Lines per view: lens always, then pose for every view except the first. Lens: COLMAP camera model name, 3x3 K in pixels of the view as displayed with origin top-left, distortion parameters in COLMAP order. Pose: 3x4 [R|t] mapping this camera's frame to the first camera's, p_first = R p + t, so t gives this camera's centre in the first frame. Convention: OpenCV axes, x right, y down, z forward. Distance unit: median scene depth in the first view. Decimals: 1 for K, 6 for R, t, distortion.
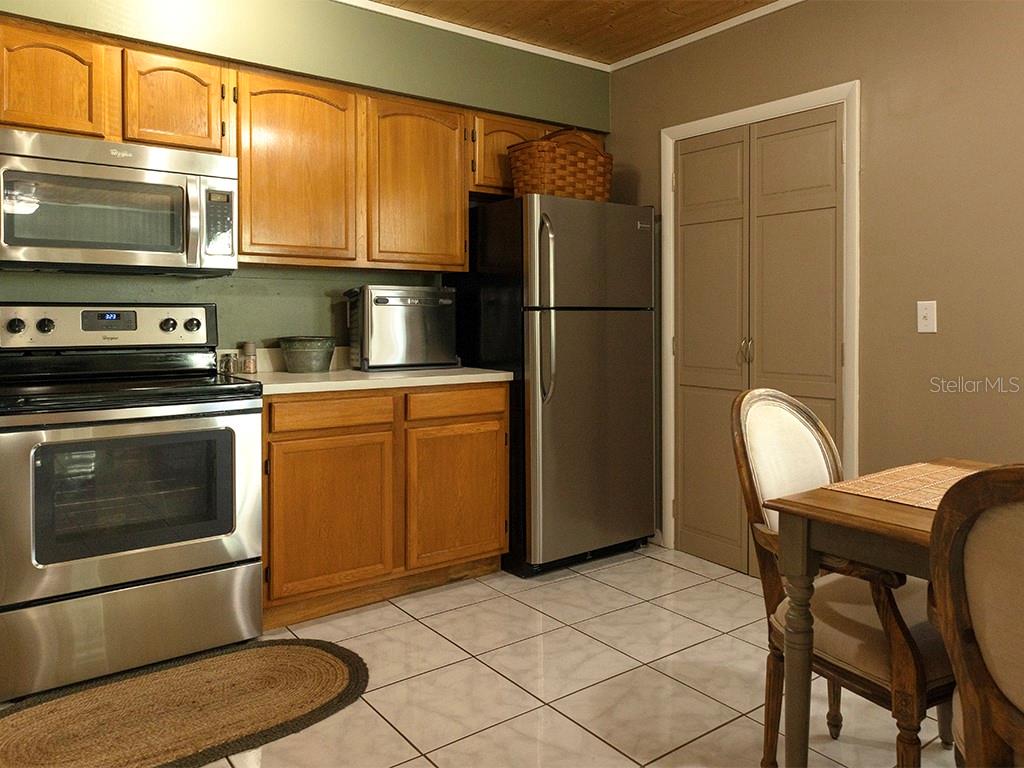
lens RADIAL K [[778.8, 0, 592.8], [0, 778.8, 325.5], [0, 0, 1]] dist [-0.011475, 0.010038]
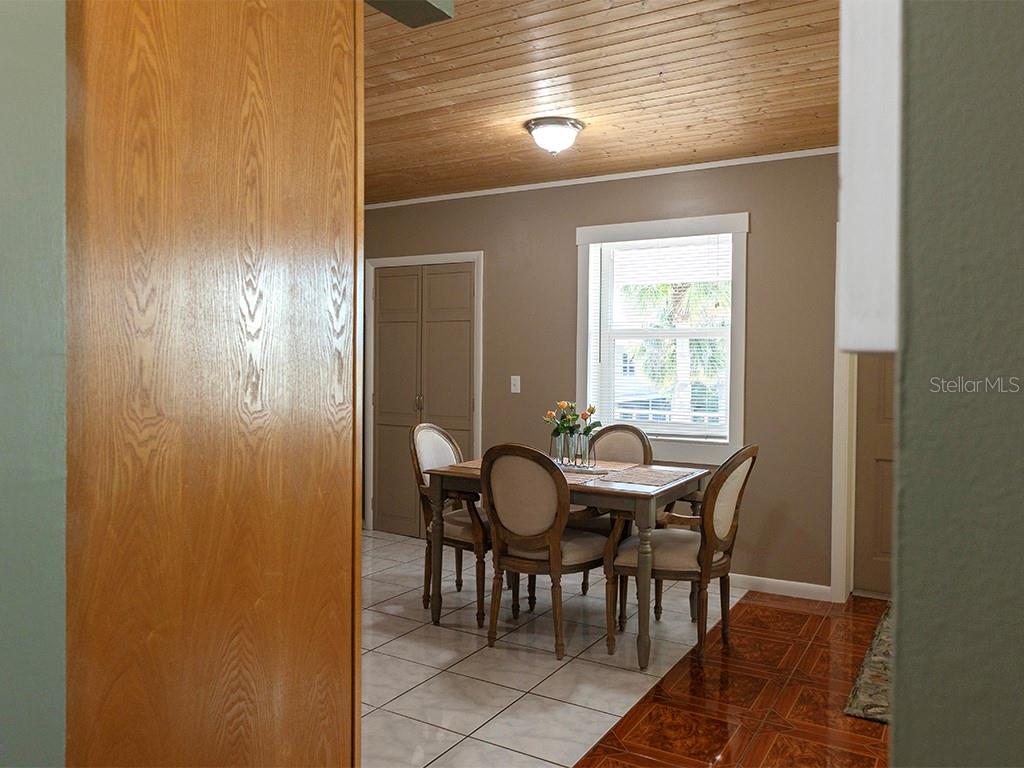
lens RADIAL K [[778.8, 0, 538.2], [0, 778.8, 389.1], [0, 0, 1]] dist [-0.011475, 0.010038]
pose [[0.941064, -0.003533, 0.338209, -0.126300], [-0.004904, 0.999698, 0.024087, -0.039409], [-0.338192, -0.024326, 0.940763, -0.670882]]
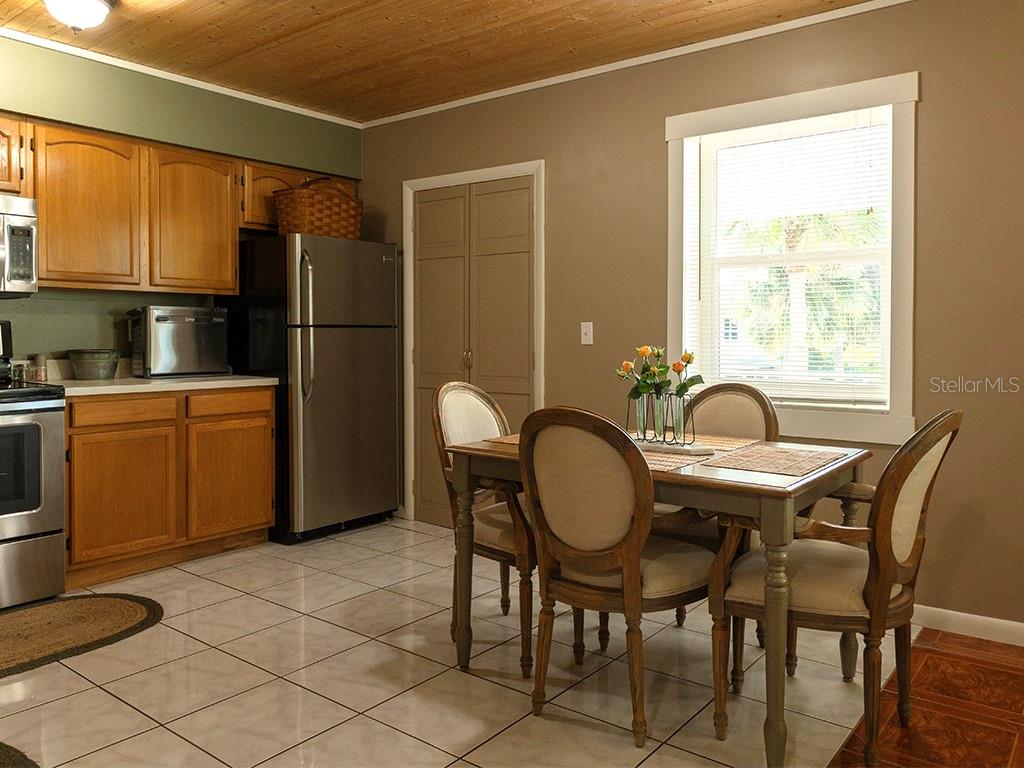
lens RADIAL K [[778.8, 0, 541.7], [0, 778.8, 348.5], [0, 0, 1]] dist [-0.011475, 0.010038]
pose [[0.974016, -0.002566, 0.226464, 0.027017], [0.000311, 0.999950, 0.009995, 0.001654], [-0.226479, -0.009665, 0.973968, -0.319588]]
